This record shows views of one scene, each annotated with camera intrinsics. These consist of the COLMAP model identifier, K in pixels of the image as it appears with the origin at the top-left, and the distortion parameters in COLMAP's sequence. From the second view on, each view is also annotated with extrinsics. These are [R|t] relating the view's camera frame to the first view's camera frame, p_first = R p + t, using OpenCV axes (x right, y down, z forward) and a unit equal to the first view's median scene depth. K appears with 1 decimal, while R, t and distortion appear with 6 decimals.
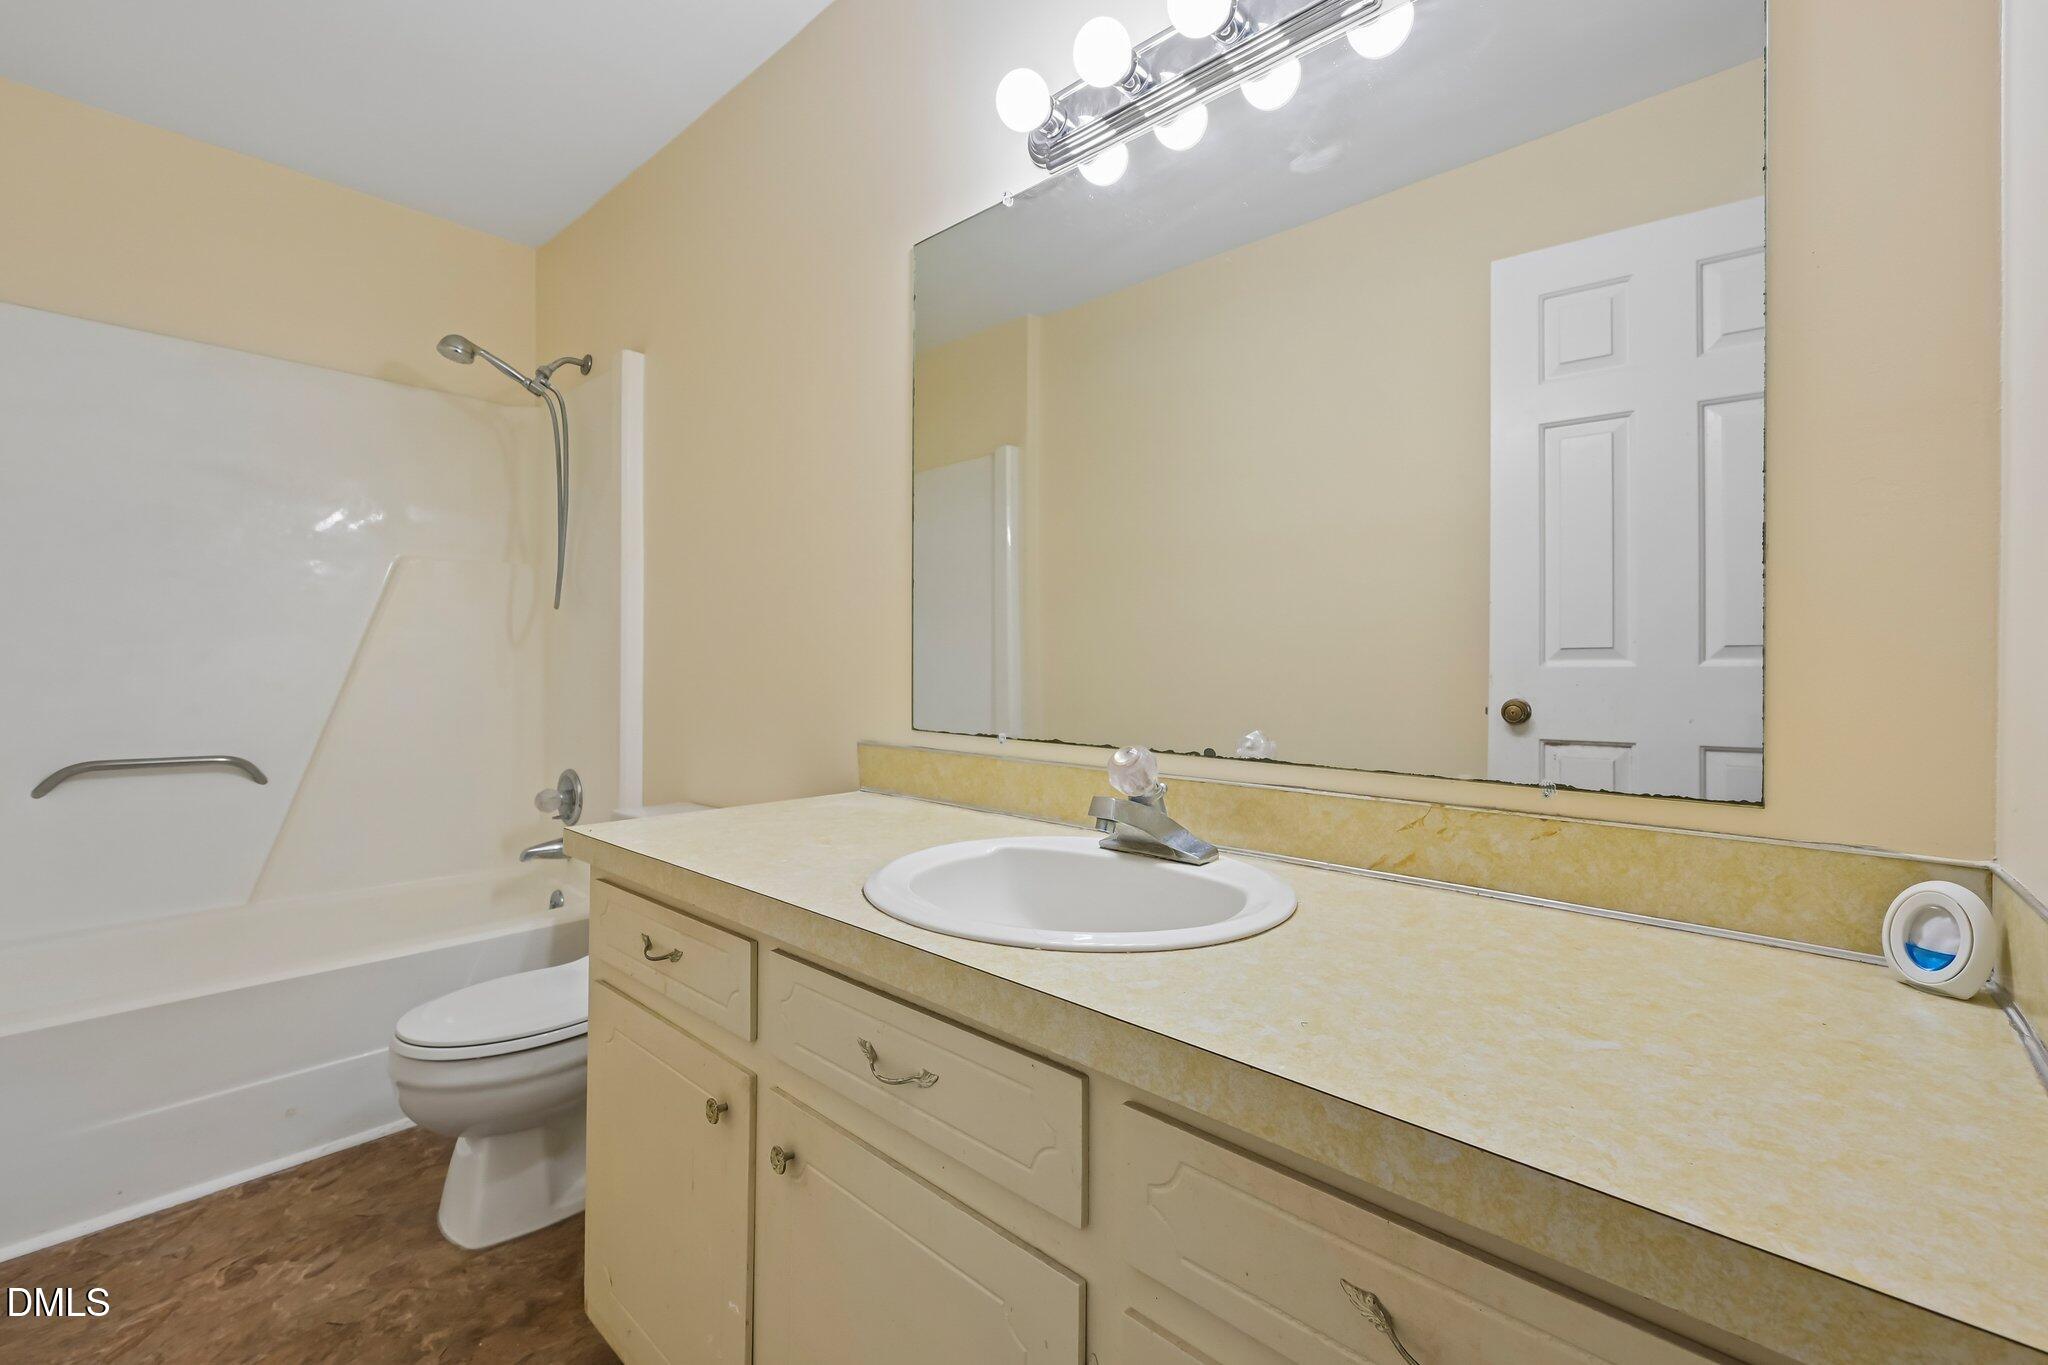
lens RADIAL K [[843.2, 0, 1022.9], [0, 843.2, 660.7], [0, 0, 1]] dist [0.000799, -0.000068]
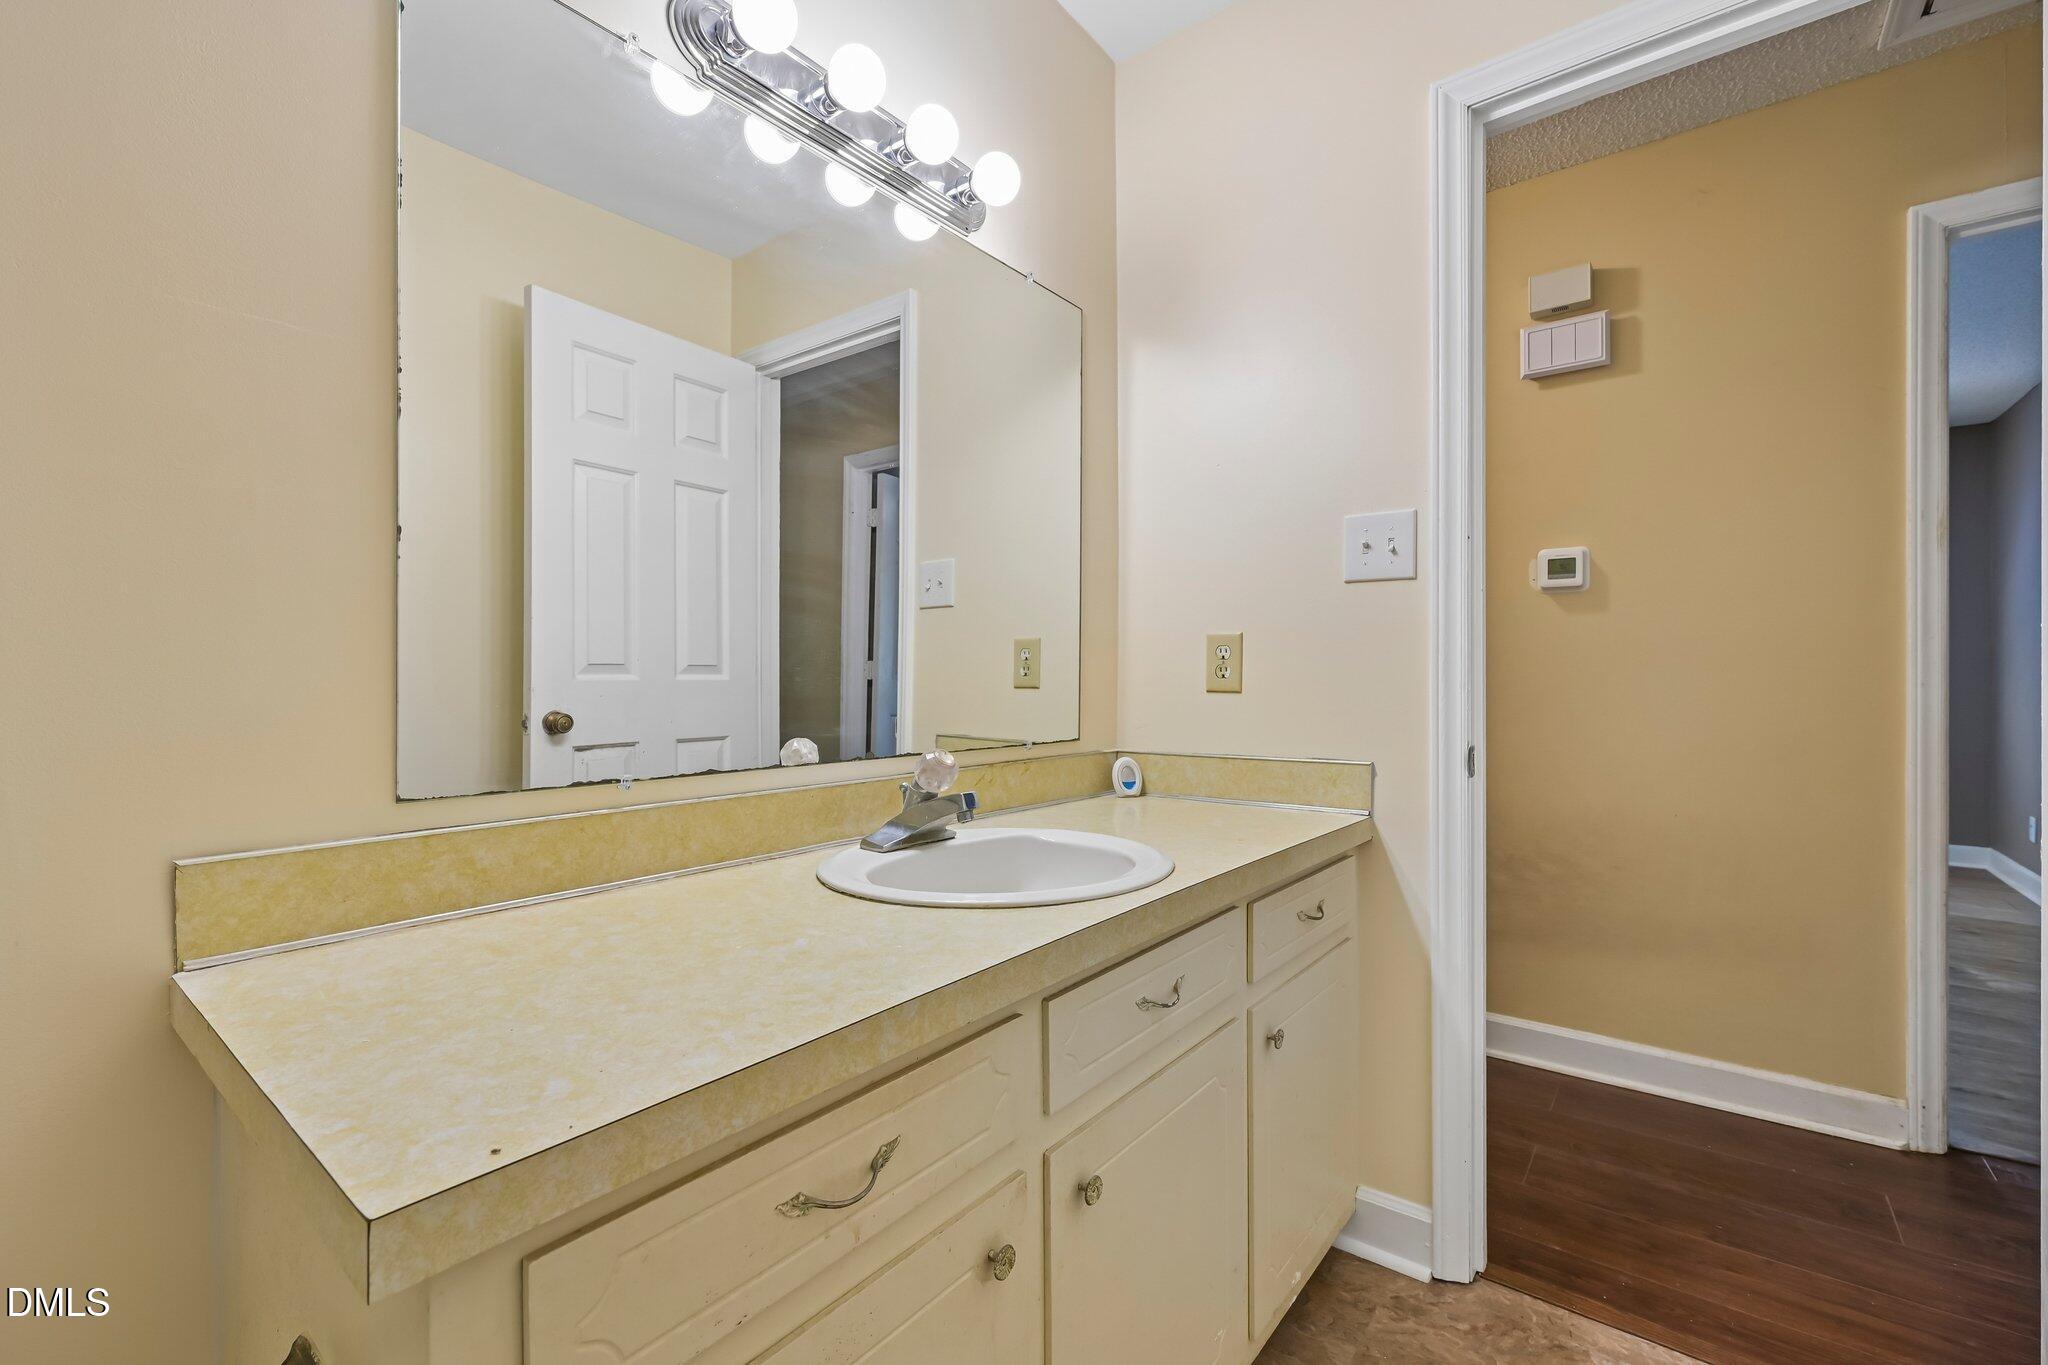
lens RADIAL K [[848.7, 0, 1024.0], [0, 848.7, 682.5], [0, 0, 1]] dist [0.001788, 0.000076]
pose [[-0.081529, -0.003856, 0.996664, -0.762005], [-0.007387, 0.999967, 0.003264, 0.003190], [-0.996644, -0.007096, -0.081555, 0.710727]]
